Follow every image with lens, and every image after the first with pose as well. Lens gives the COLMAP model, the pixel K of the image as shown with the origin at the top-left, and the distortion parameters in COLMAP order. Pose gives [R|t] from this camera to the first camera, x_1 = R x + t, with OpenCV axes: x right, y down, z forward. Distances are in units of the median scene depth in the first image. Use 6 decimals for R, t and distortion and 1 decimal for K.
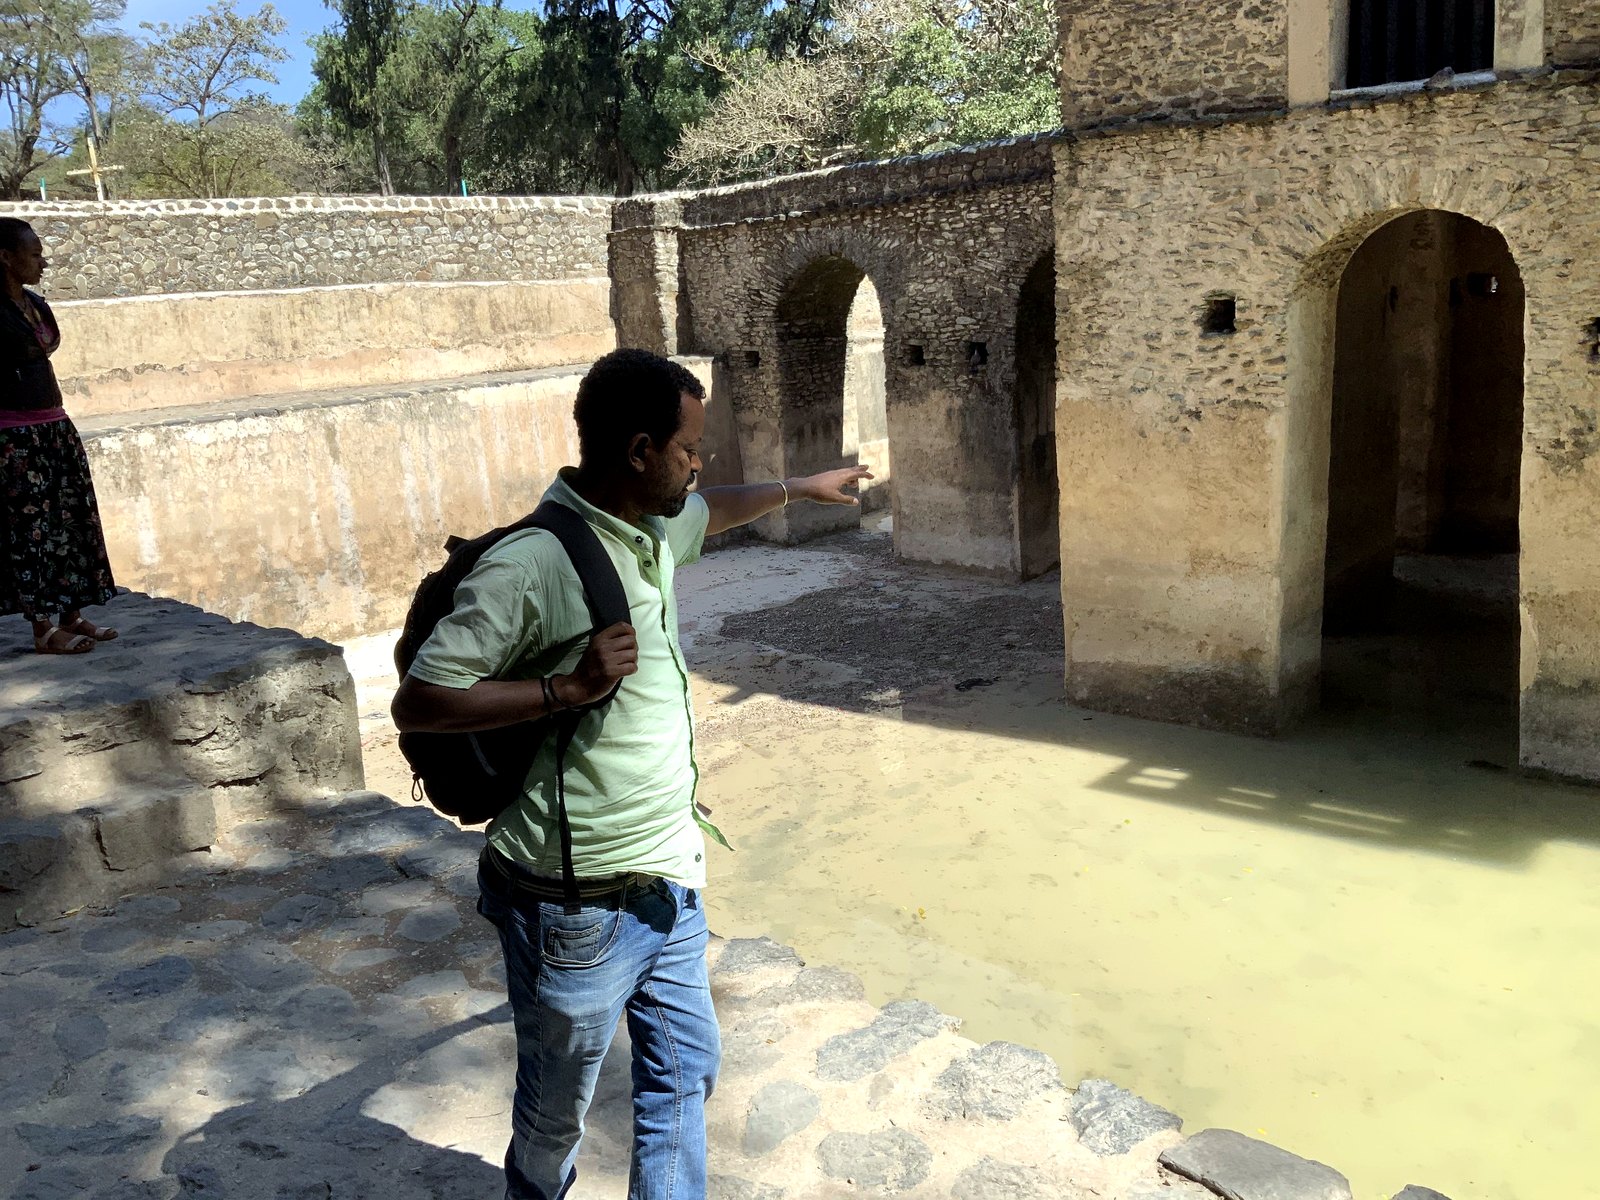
lens RADIAL K [[1308.5, 0, 807.4], [0, 1308.5, 589.8], [0, 0, 1]] dist [0.109510, -0.215653]
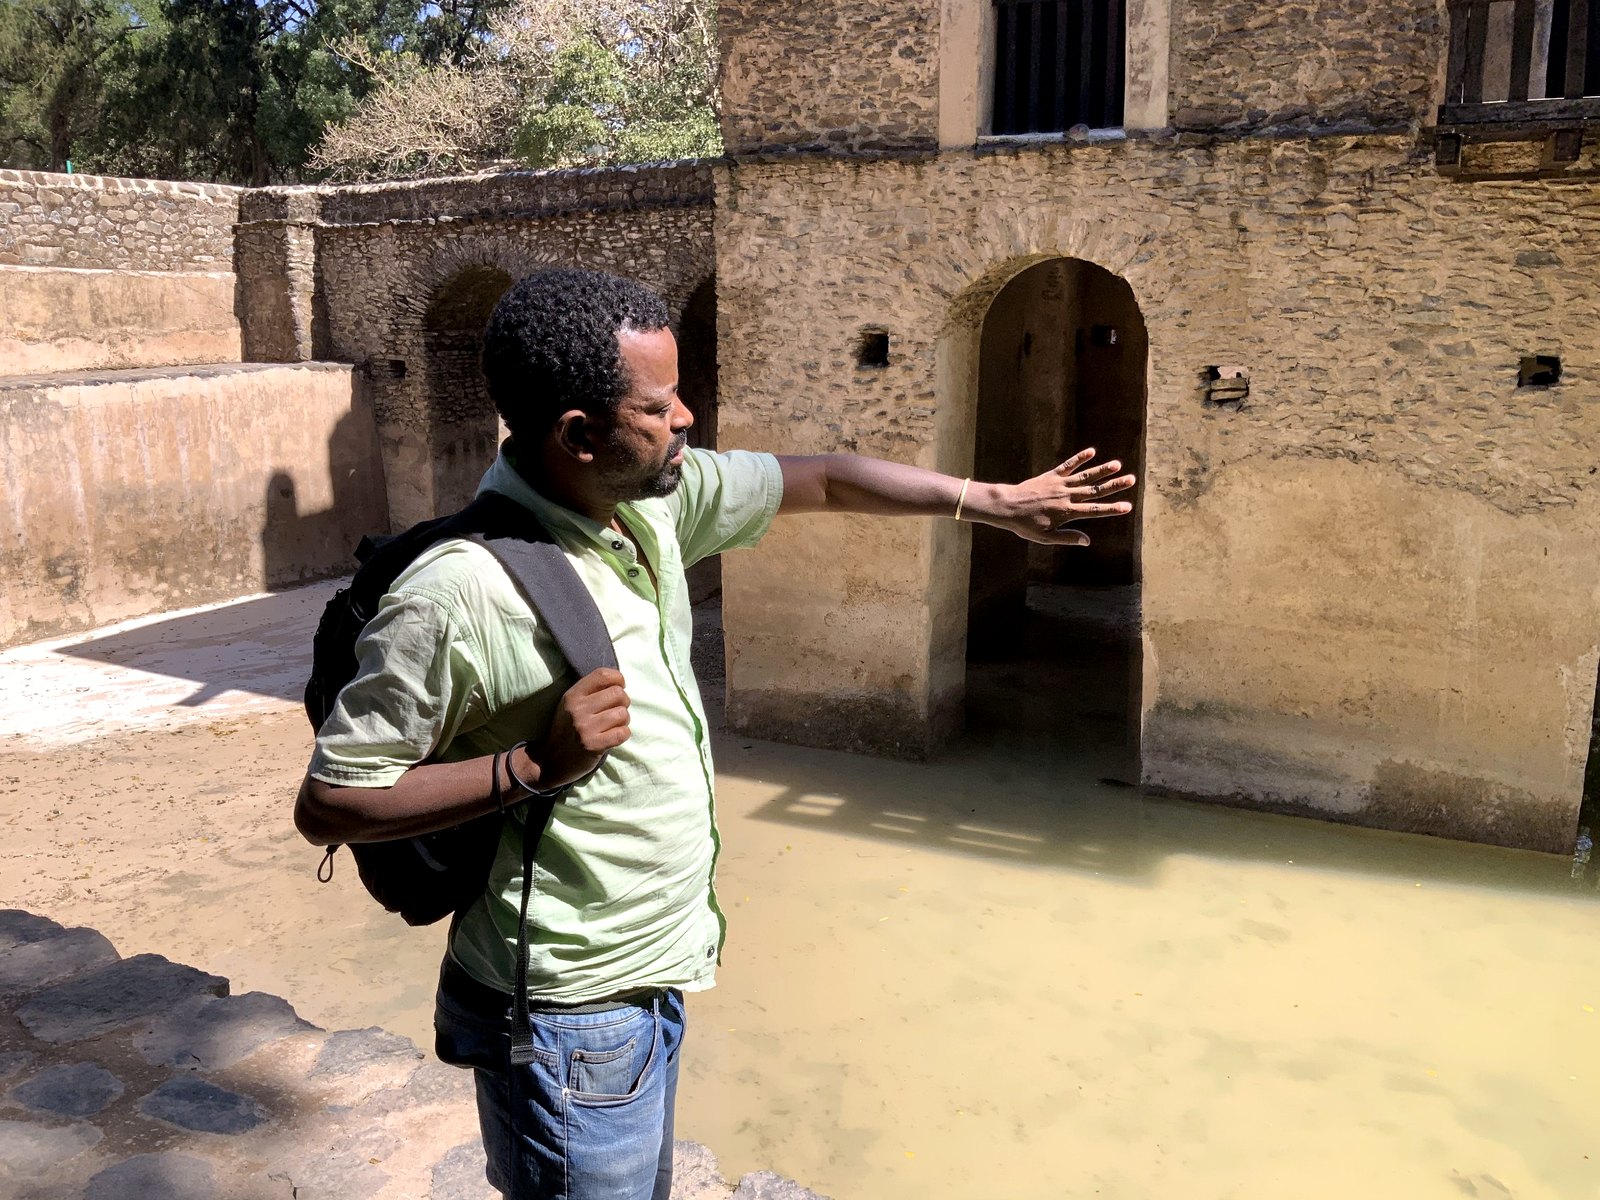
lens RADIAL K [[1316.8, 0, 800.0], [0, 1316.8, 600.0], [0, 0, 1]] dist [0.067186, -0.143925]
pose [[0.968744, 0.006891, 0.247965, 0.003474], [-0.003687, 0.999904, -0.013383, 0.000281], [-0.248033, 0.012050, 0.968677, 0.020912]]
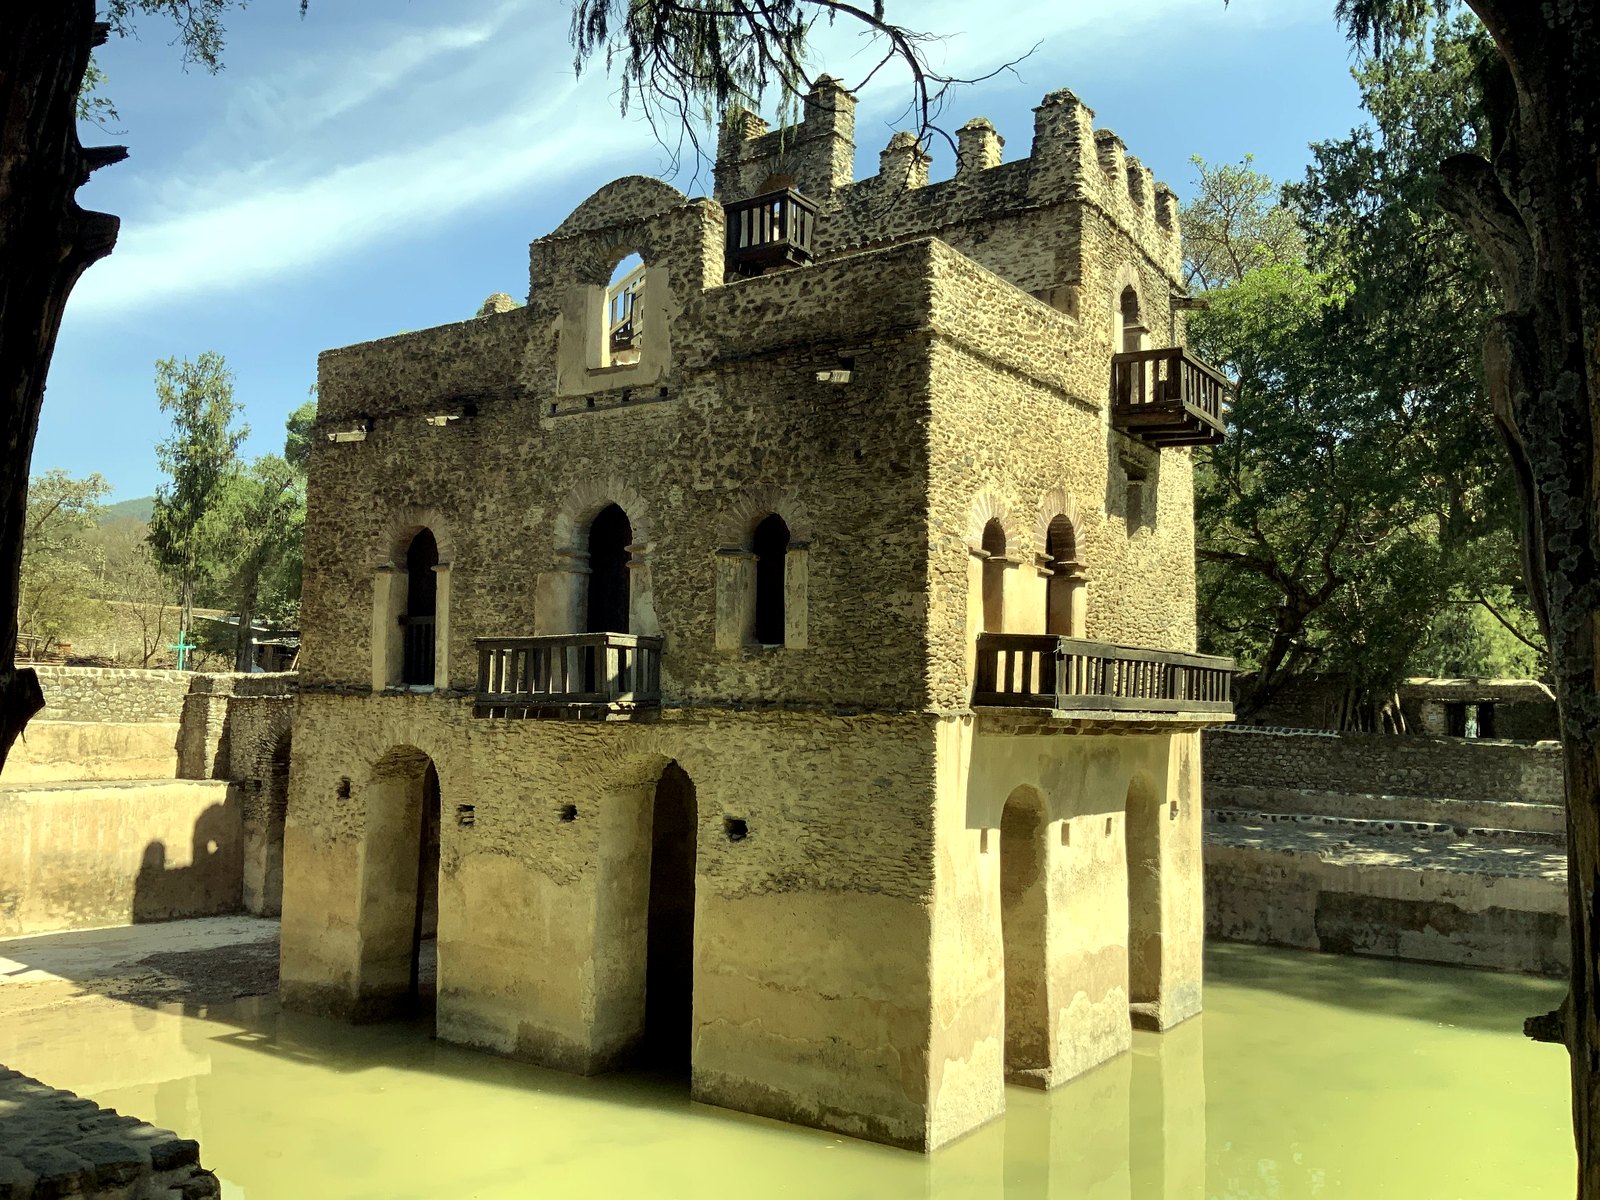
lens RADIAL K [[1308.5, 0, 807.4], [0, 1308.5, 589.8], [0, 0, 1]] dist [0.109510, -0.215653]
pose [[0.993780, 0.089111, 0.066785, 0.555920], [-0.063847, 0.947303, -0.313913, 0.055411], [-0.091239, 0.307697, 0.947100, -0.663860]]
